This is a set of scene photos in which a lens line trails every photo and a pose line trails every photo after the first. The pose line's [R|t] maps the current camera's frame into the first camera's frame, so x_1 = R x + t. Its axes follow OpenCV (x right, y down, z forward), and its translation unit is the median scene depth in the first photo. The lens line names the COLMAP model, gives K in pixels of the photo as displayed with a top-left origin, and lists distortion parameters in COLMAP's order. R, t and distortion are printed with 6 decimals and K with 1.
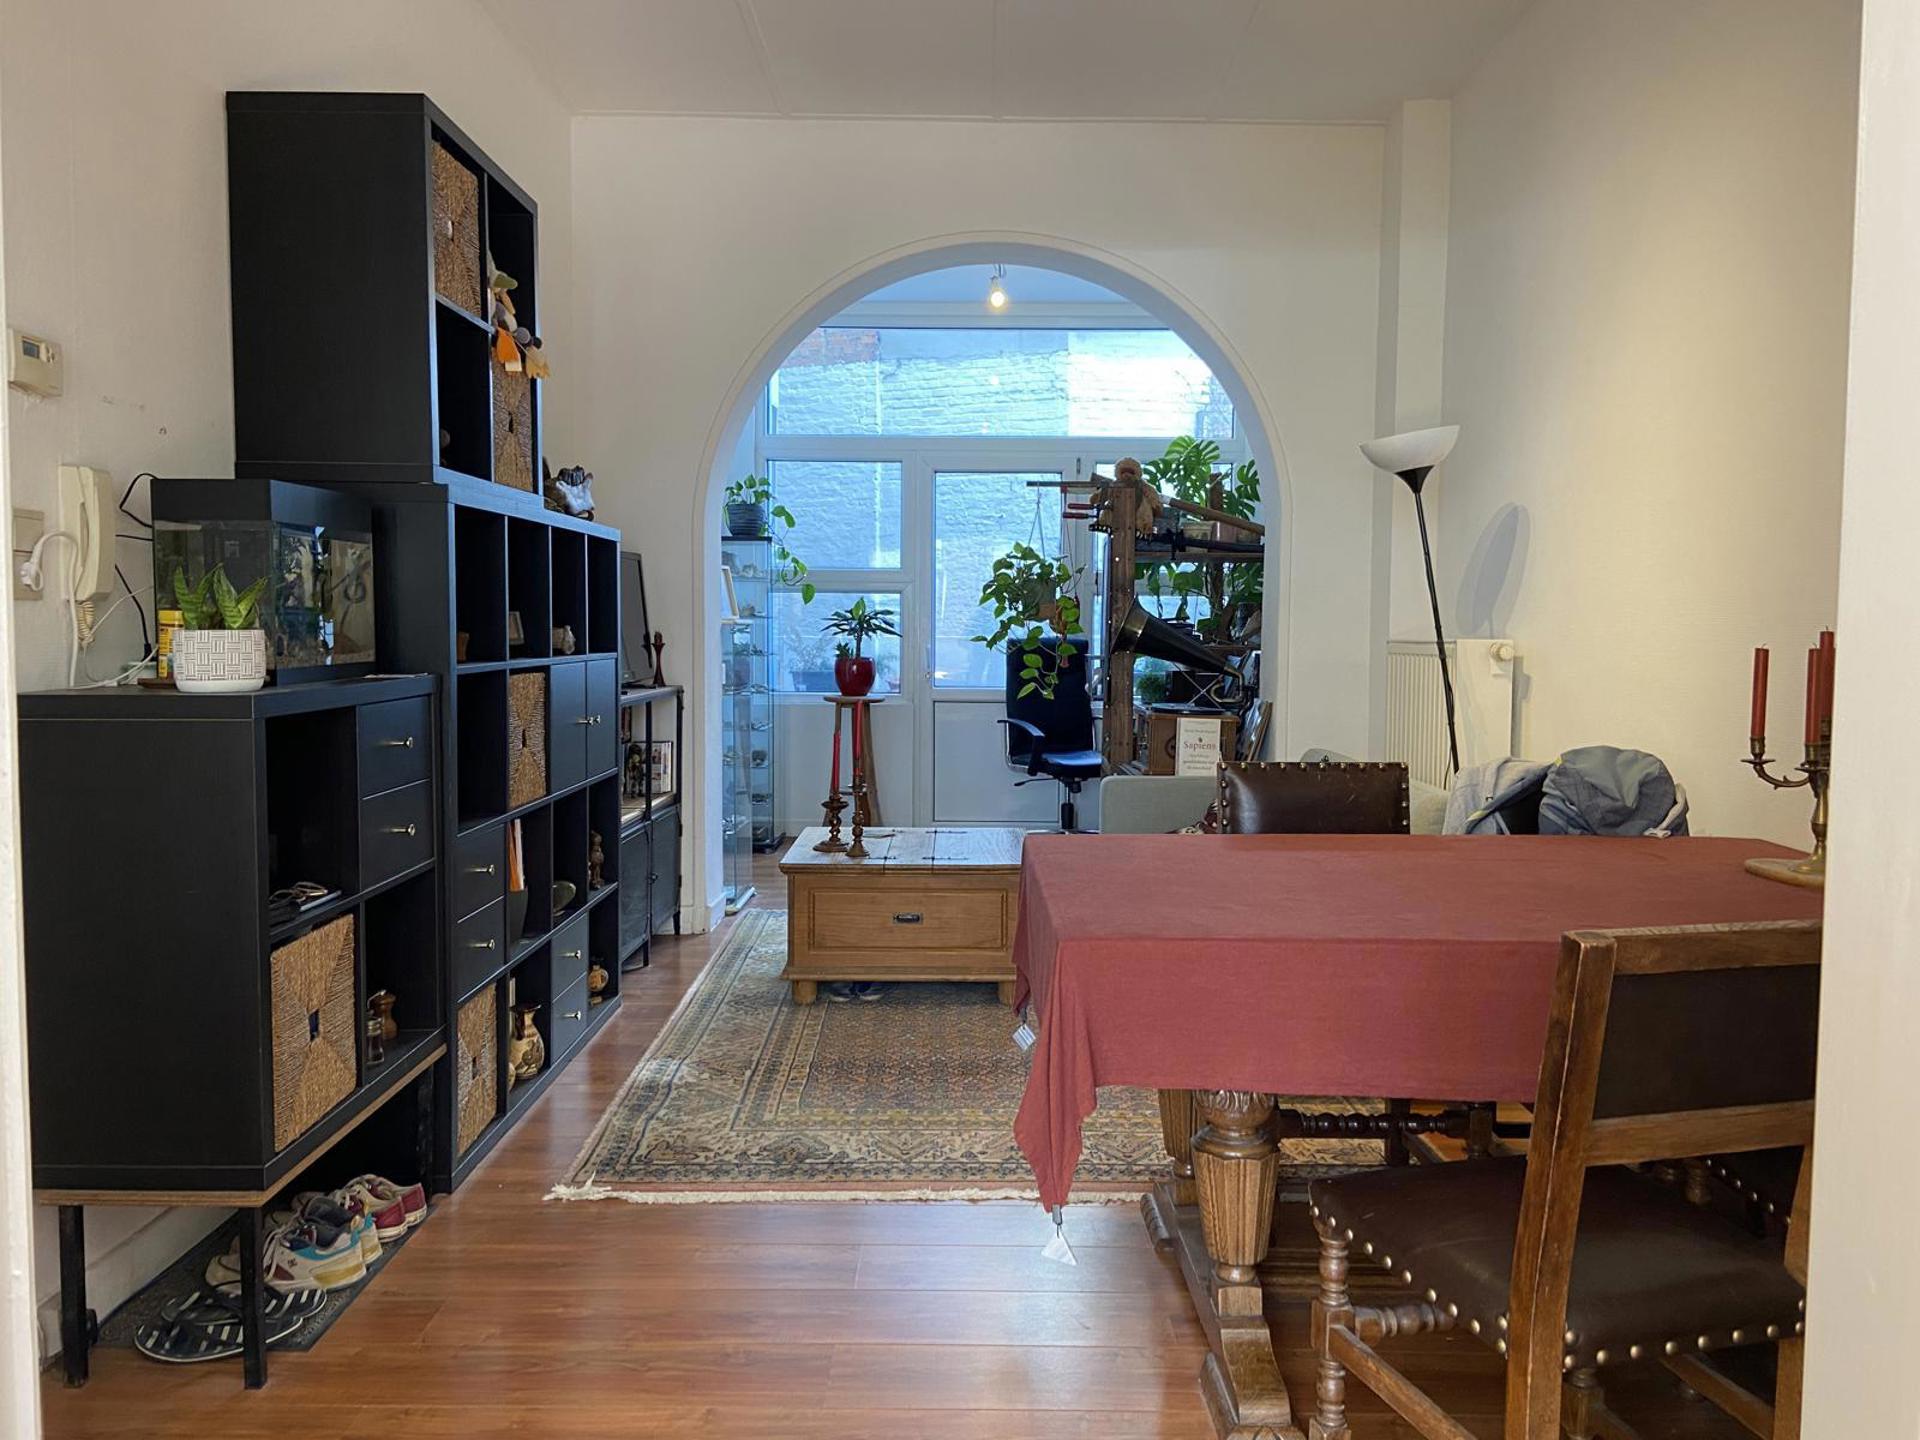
lens RADIAL K [[1437.8, 0, 964.6], [0, 1437.8, 711.5], [0, 0, 1]] dist [0.104626, -0.137239]
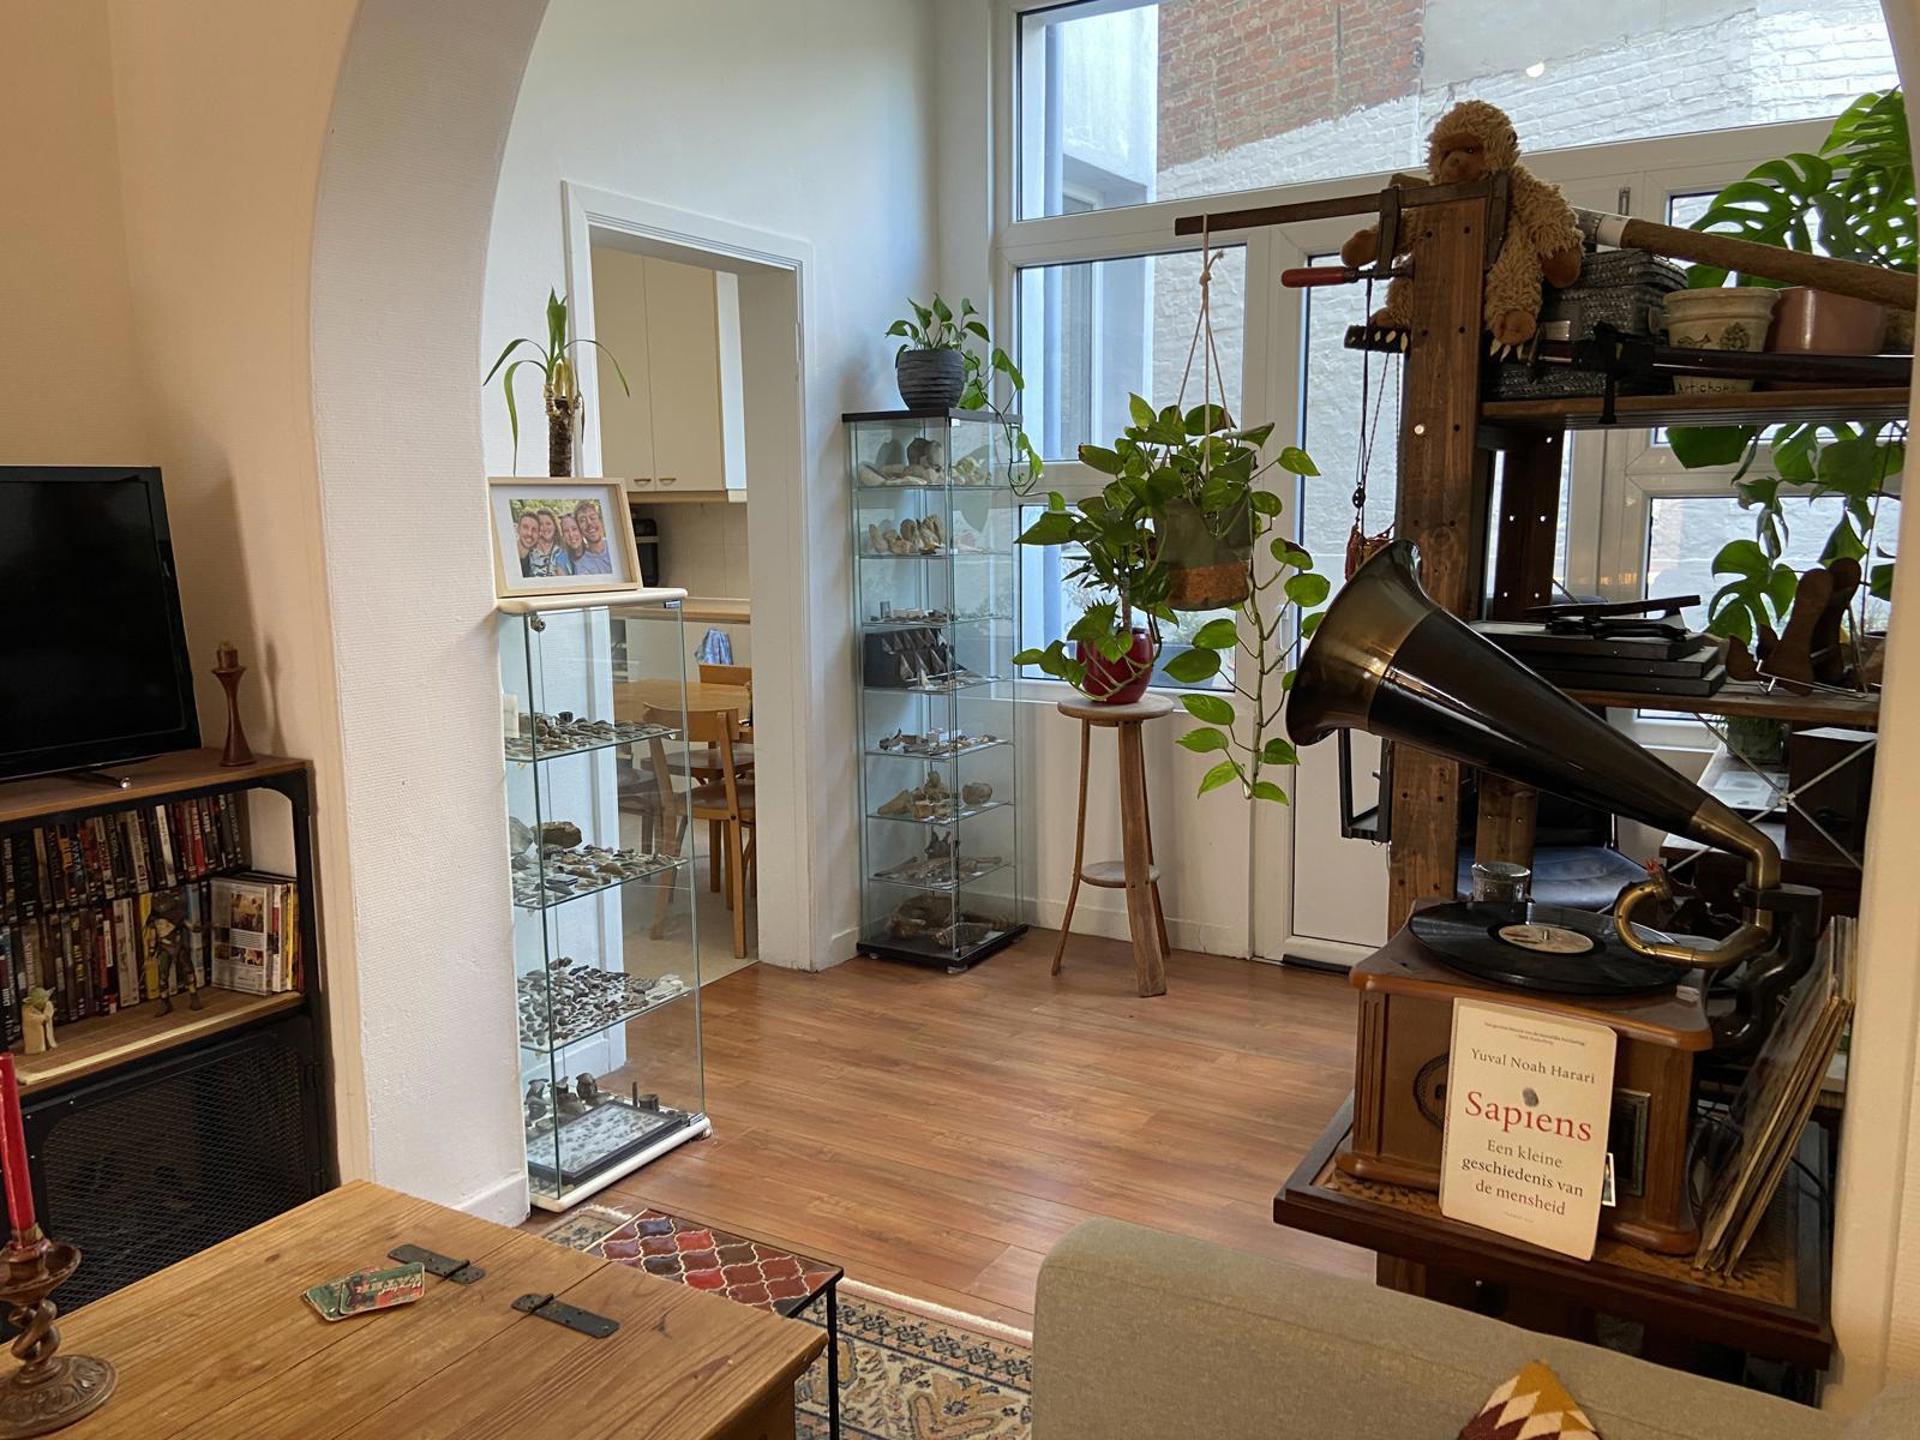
lens RADIAL K [[1446.6, 0, 954.9], [0, 1446.6, 764.6], [0, 0, 1]] dist [-0.008111, -0.014318]
pose [[0.853532, 0.070615, -0.516233, 0.150364], [-0.007262, 0.992290, 0.123728, -0.054934], [0.520990, -0.101858, 0.847464, 0.517871]]
